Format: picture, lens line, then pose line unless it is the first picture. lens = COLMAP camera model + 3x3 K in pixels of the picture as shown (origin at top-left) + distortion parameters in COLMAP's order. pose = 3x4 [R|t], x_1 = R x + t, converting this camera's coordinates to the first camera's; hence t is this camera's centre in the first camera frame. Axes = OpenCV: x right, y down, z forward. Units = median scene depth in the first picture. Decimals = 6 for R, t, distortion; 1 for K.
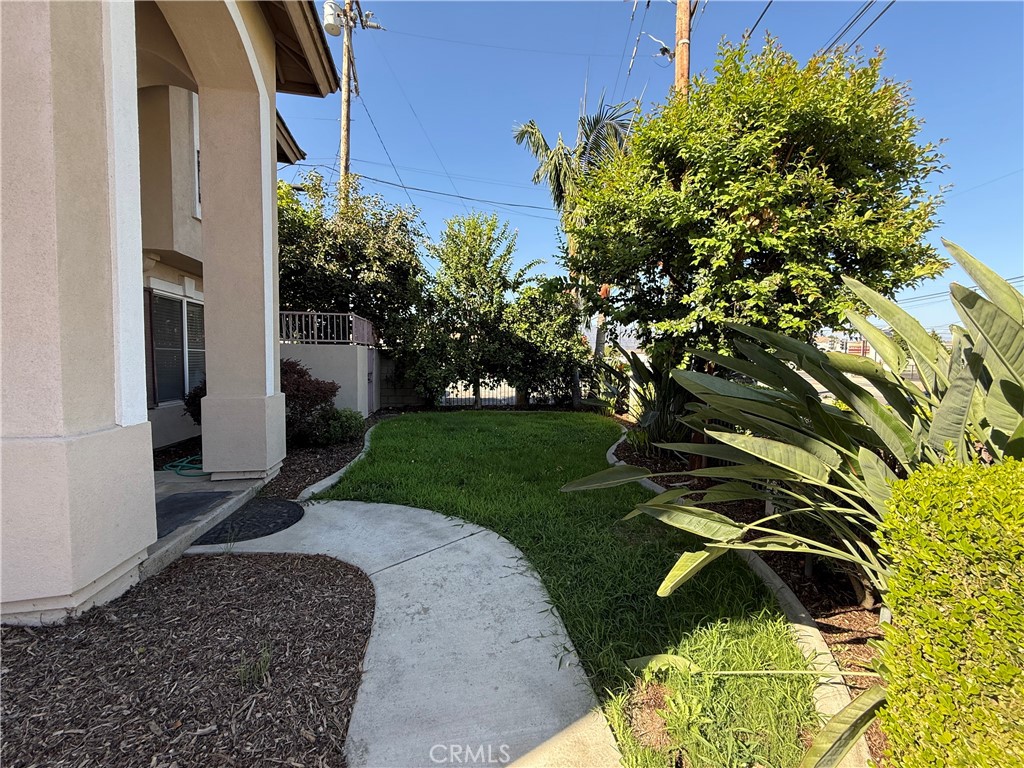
lens RADIAL K [[410.4, 0, 501.9], [0, 410.4, 381.8], [0, 0, 1]] dist [0.003042, -0.000267]
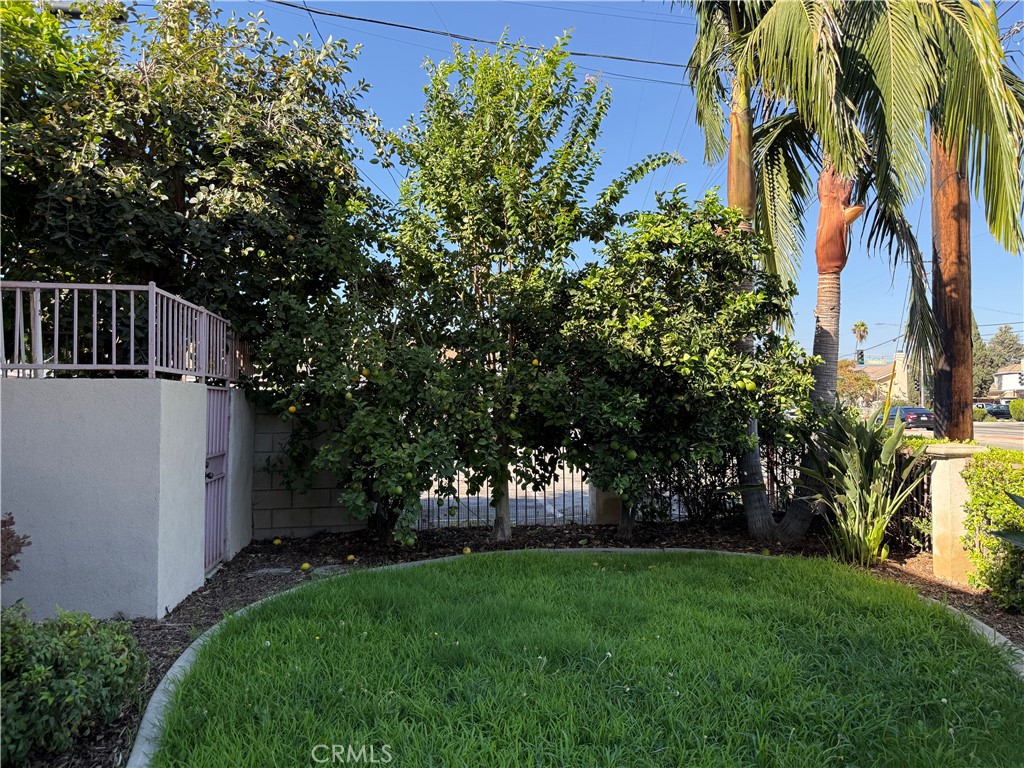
lens RADIAL K [[729.1, 0, 521.9], [0, 729.1, 386.6], [0, 0, 1]] dist [0.070971, -0.083501]
pose [[0.999716, -0.010732, 0.021255, -0.060036], [0.012483, 0.996381, -0.084083, -0.023029], [-0.020276, 0.084325, 0.996232, 0.325837]]
